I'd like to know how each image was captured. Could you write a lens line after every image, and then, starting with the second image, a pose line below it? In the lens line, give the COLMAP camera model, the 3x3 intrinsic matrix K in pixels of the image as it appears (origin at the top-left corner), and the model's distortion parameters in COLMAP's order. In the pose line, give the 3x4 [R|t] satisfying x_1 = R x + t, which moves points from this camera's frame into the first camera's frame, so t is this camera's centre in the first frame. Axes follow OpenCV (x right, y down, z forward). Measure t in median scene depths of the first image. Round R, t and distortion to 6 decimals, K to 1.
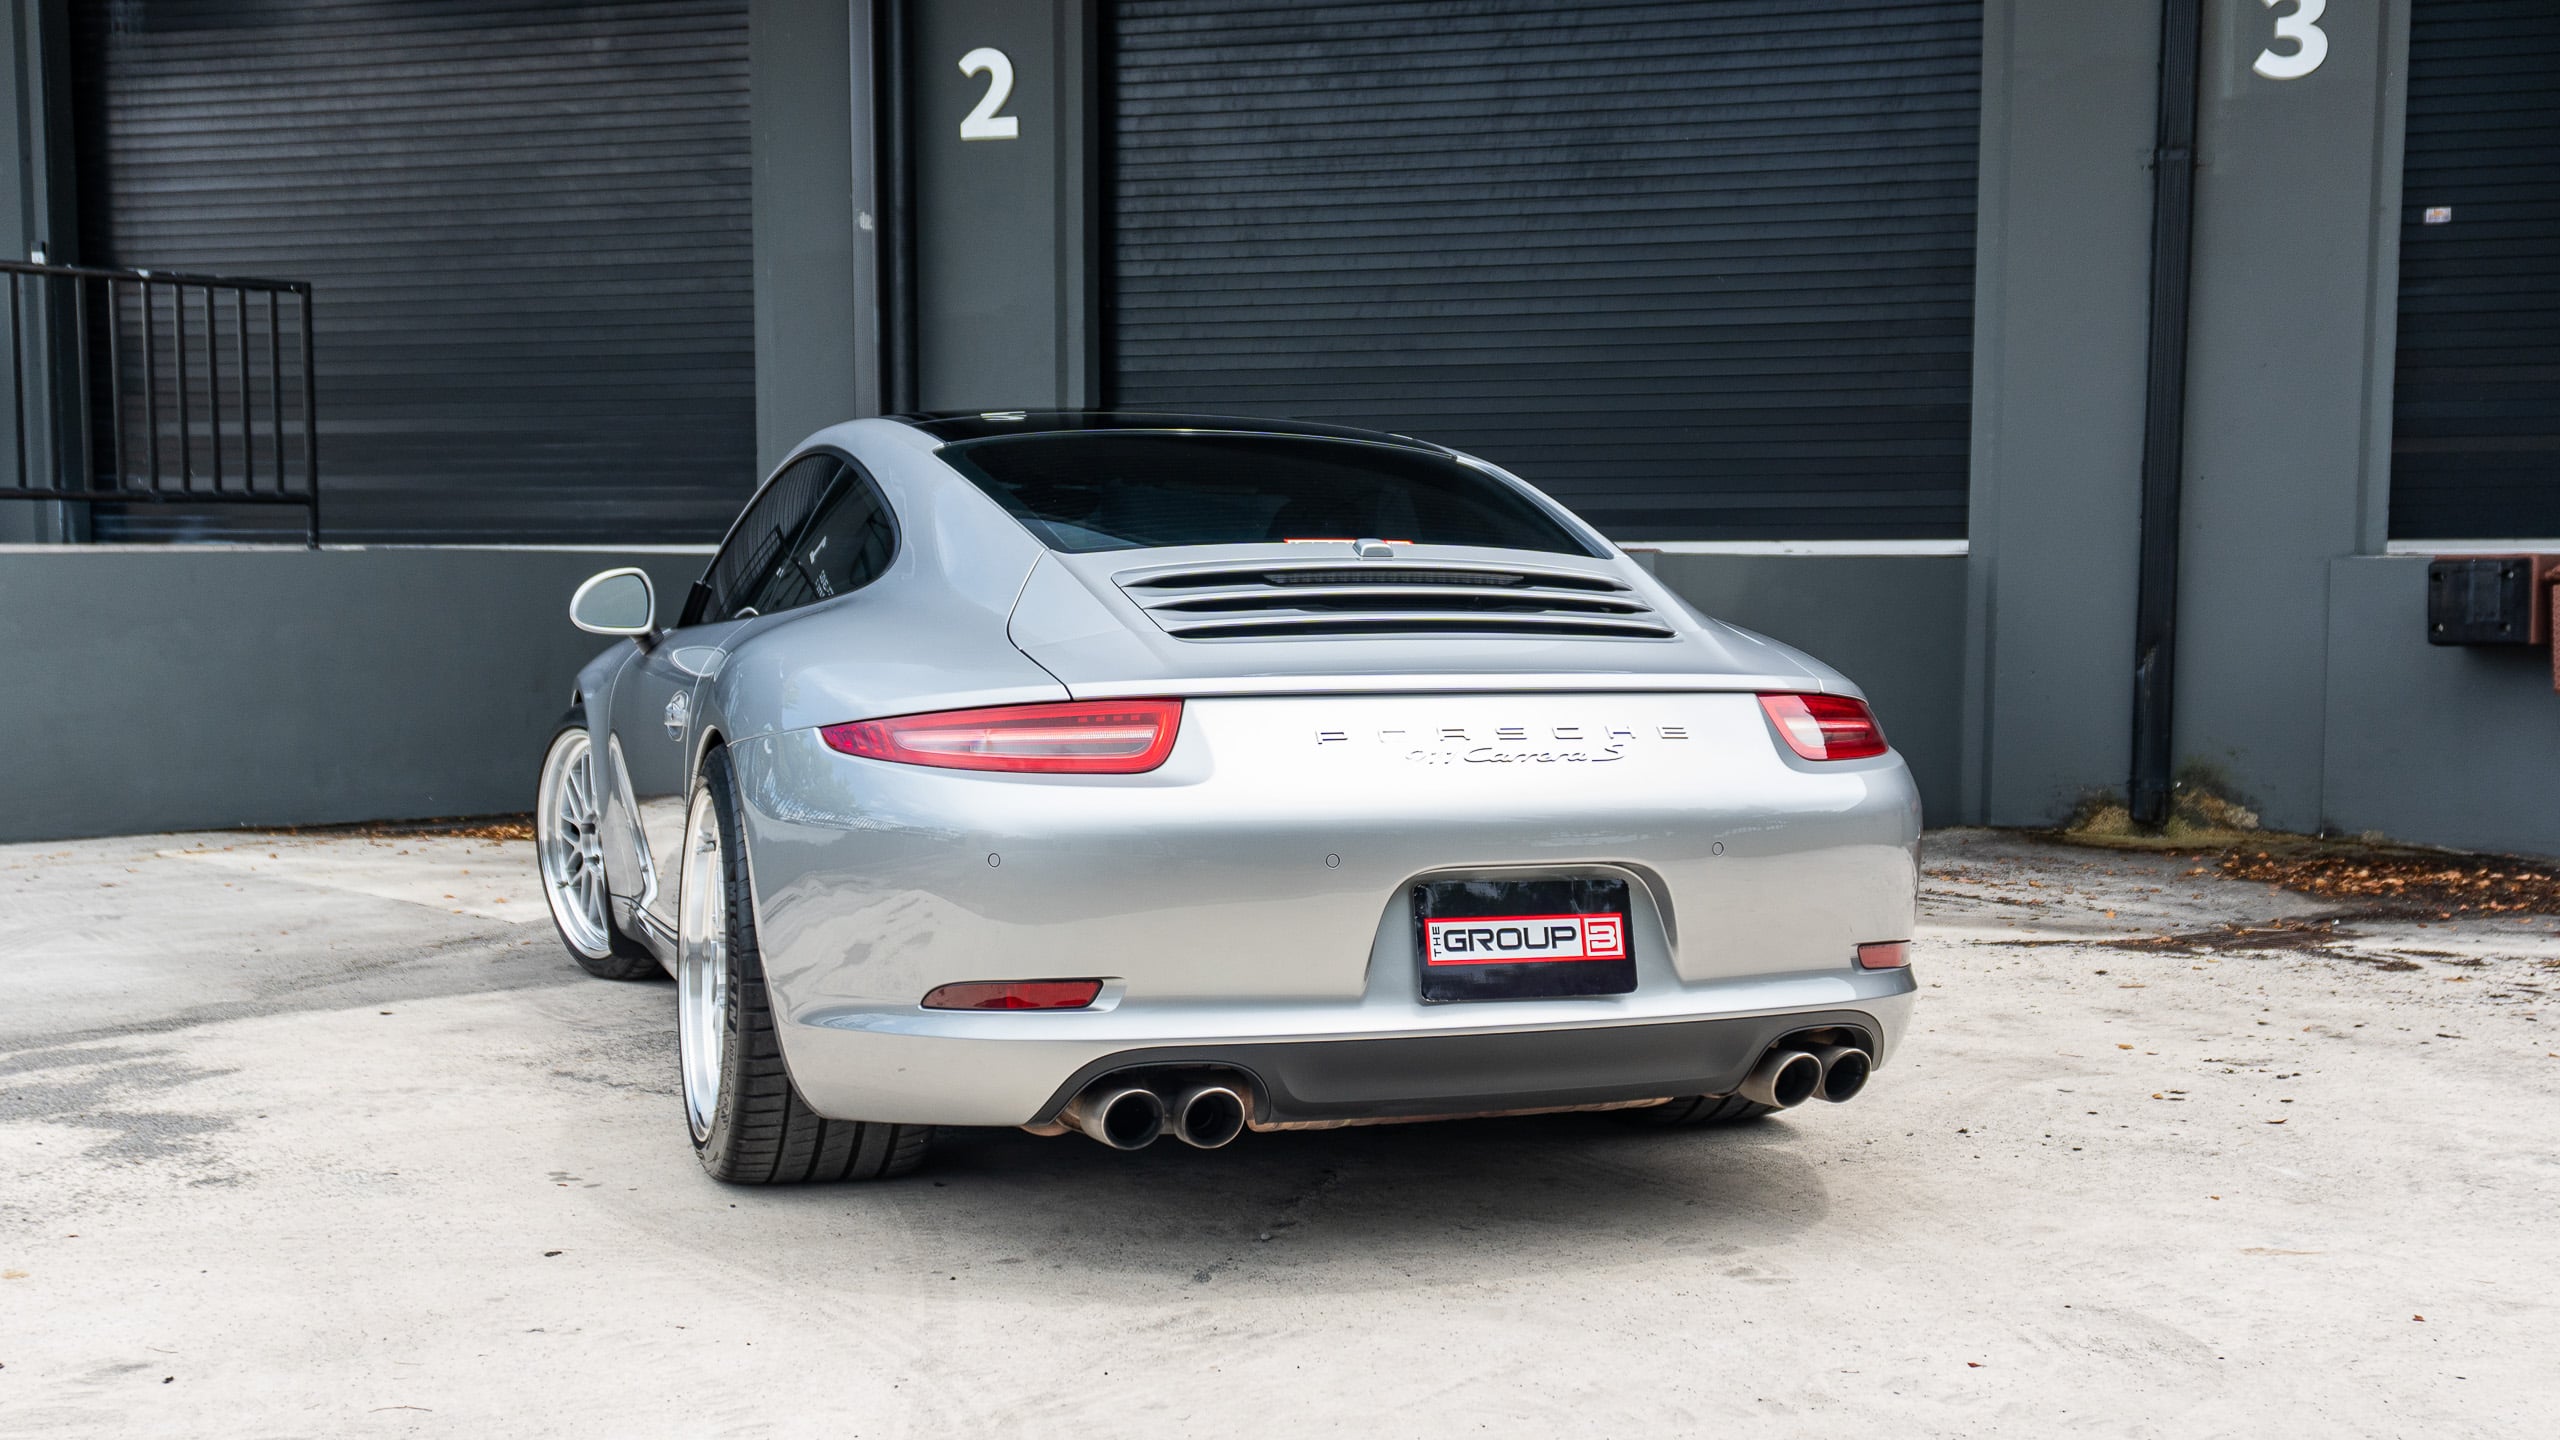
lens RADIAL K [[2642.9, 0, 1313.2], [0, 2642.9, 871.6], [0, 0, 1]] dist [0.010755, -0.014480]
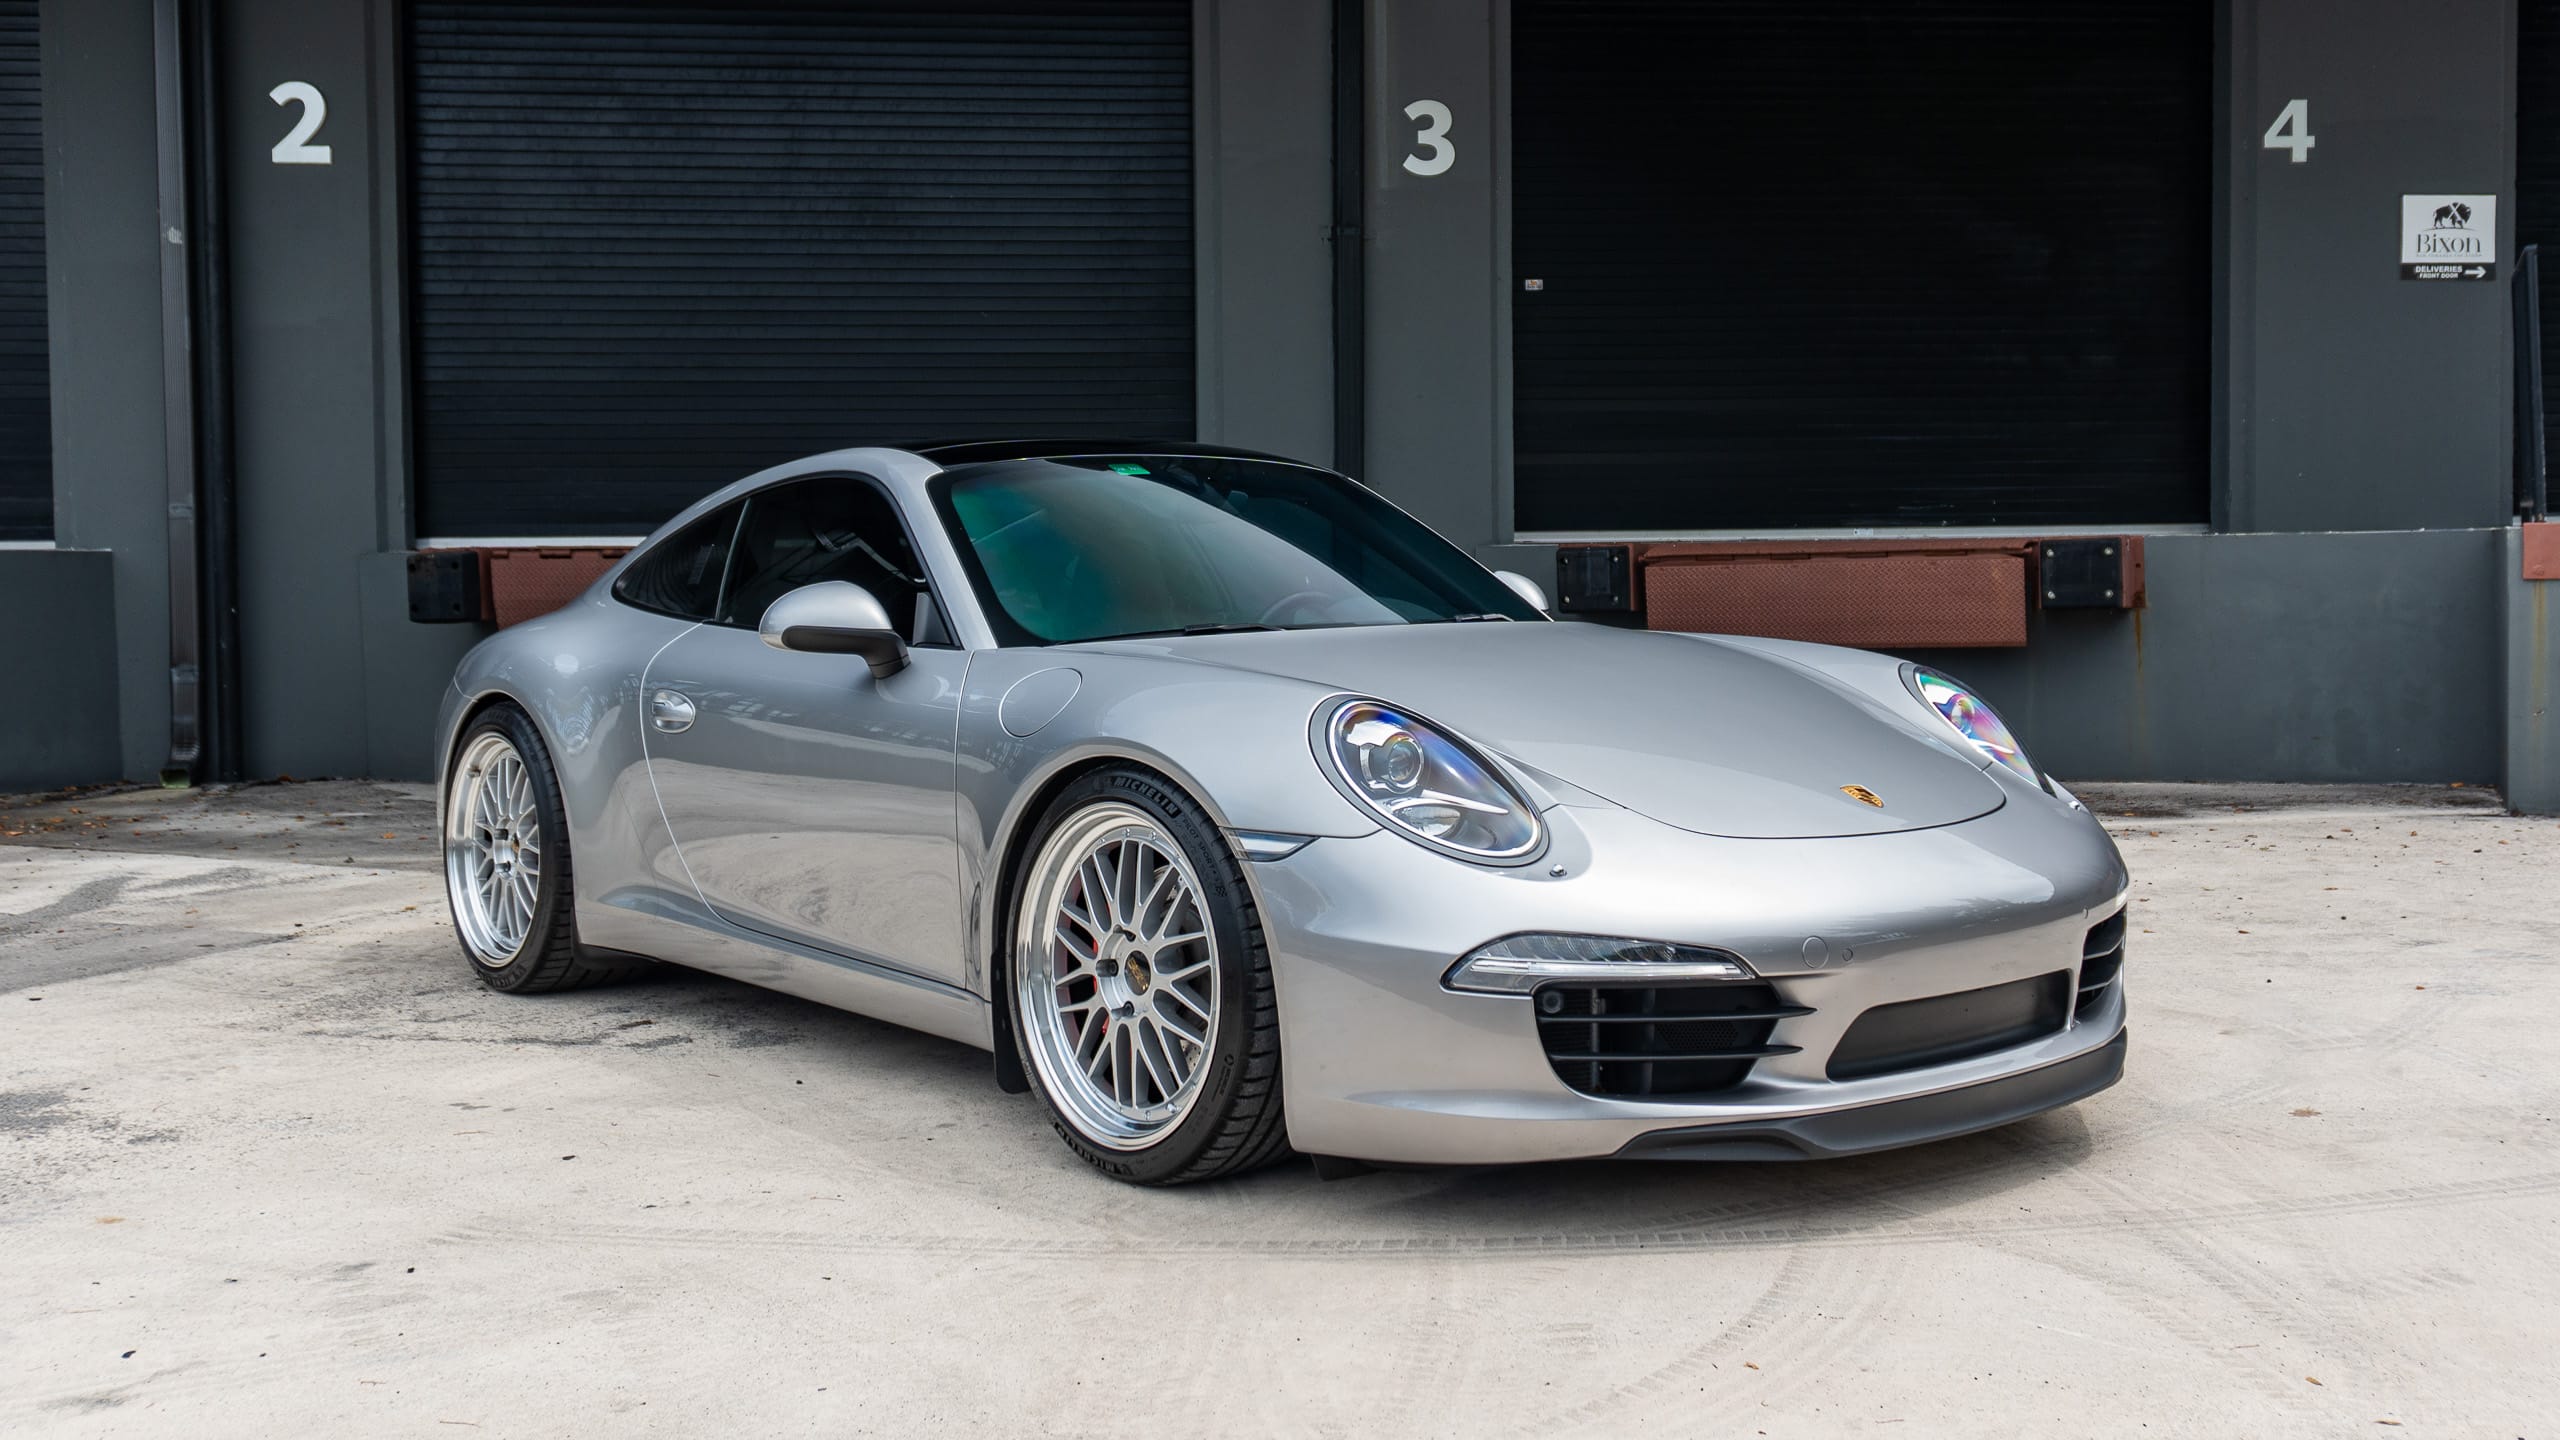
lens RADIAL K [[2438.6, 0, 1309.9], [0, 2438.6, 662.0], [0, 0, 1]] dist [0.033009, -0.083794]
pose [[0.925448, -0.027218, 0.377895, -0.126060], [0.051332, 0.997227, -0.053883, -0.001279], [-0.375381, 0.069264, 0.924279, -0.057952]]
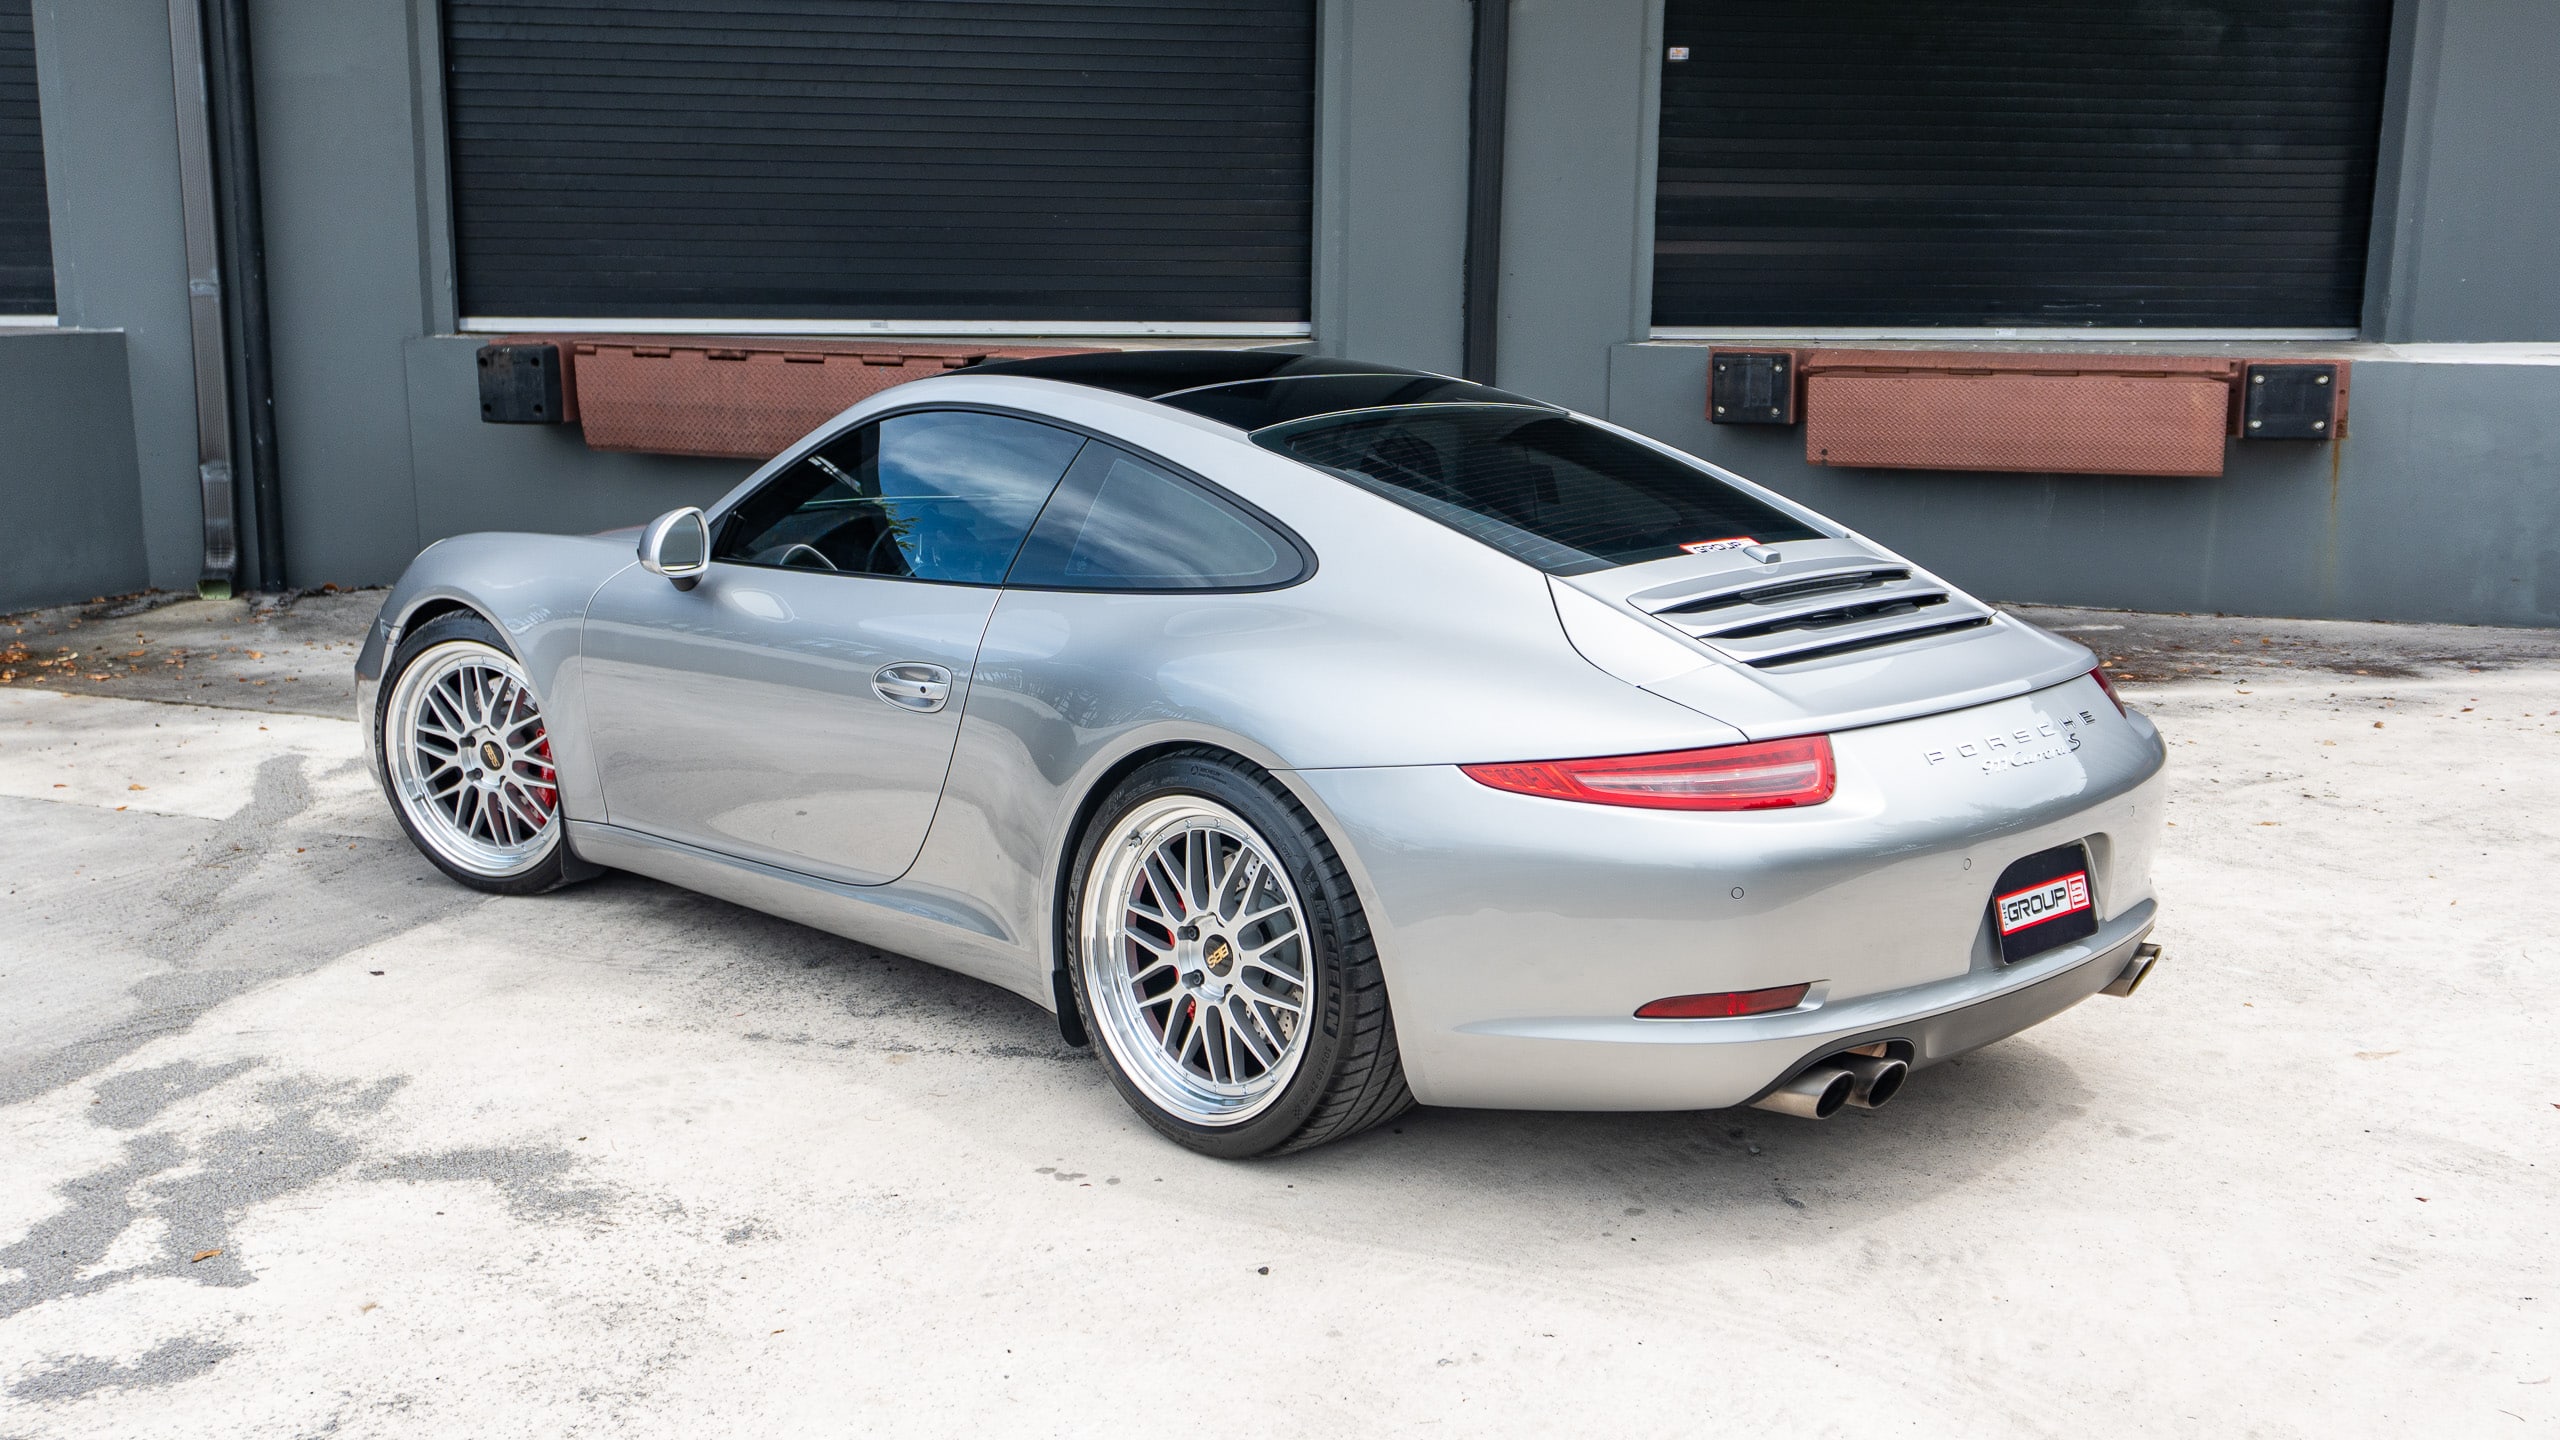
lens RADIAL K [[2495.4, 0, 1276.0], [0, 2495.4, 771.1], [0, 0, 1]] dist [0.012526, -0.015168]
pose [[0.899549, -0.082803, 0.428899, -0.226866], [0.036317, 0.992647, 0.115469, -0.056385], [-0.435307, -0.088293, 0.895942, 0.034003]]
